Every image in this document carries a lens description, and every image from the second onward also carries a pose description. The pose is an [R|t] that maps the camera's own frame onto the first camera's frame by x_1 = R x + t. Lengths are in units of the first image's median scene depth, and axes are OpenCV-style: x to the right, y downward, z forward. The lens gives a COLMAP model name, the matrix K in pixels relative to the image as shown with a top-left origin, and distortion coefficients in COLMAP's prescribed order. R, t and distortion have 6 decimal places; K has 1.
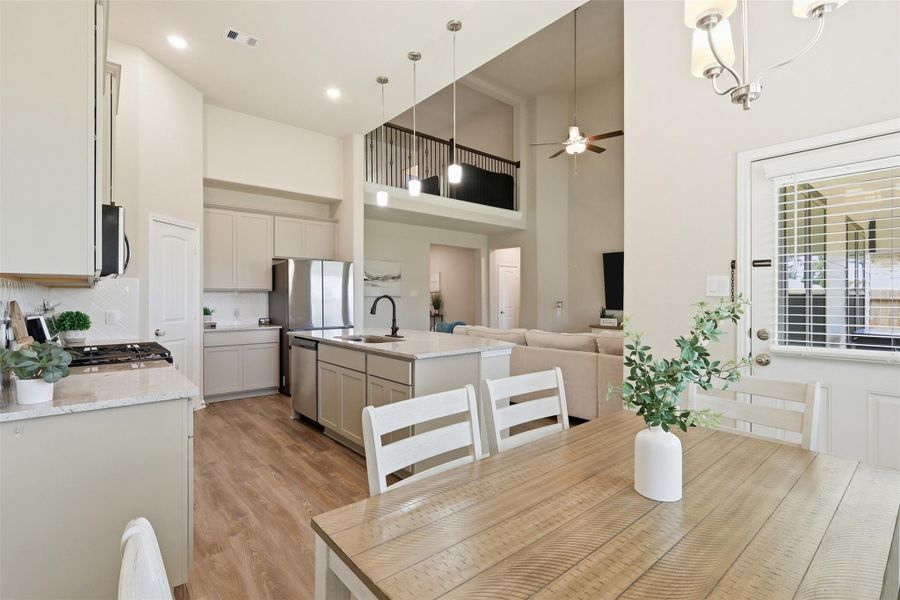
lens RADIAL K [[425.7, 0, 450.5], [0, 425.7, 296.6], [0, 0, 1]] dist [-0.003357, 0.000493]
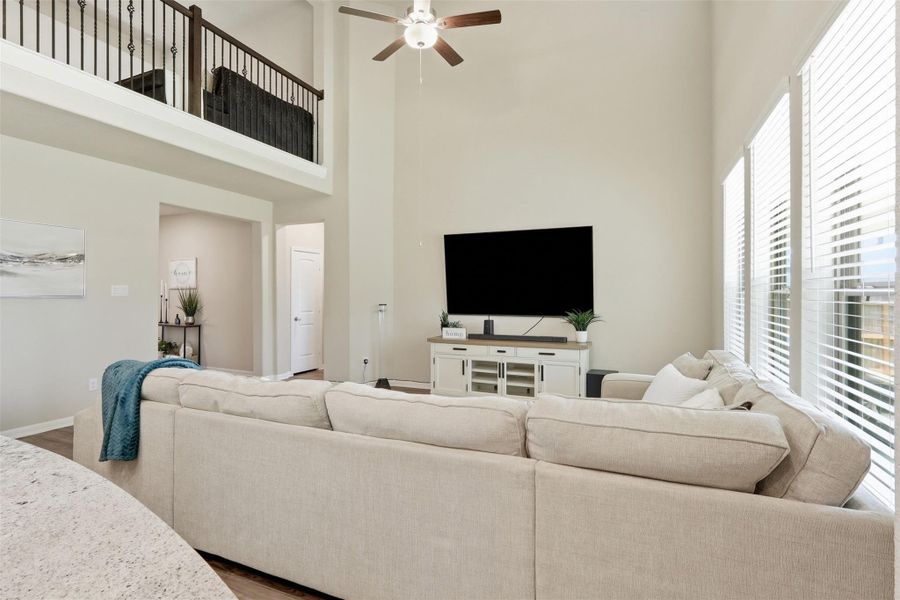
lens RADIAL K [[425.7, 0, 446.9], [0, 425.7, 290.4], [0, 0, 1]] dist [-0.003357, 0.000493]
pose [[0.907297, 0.005306, 0.420456, 0.067690], [-0.000999, 0.999945, -0.010464, -0.002534], [-0.420488, 0.009074, 0.907253, 0.361845]]
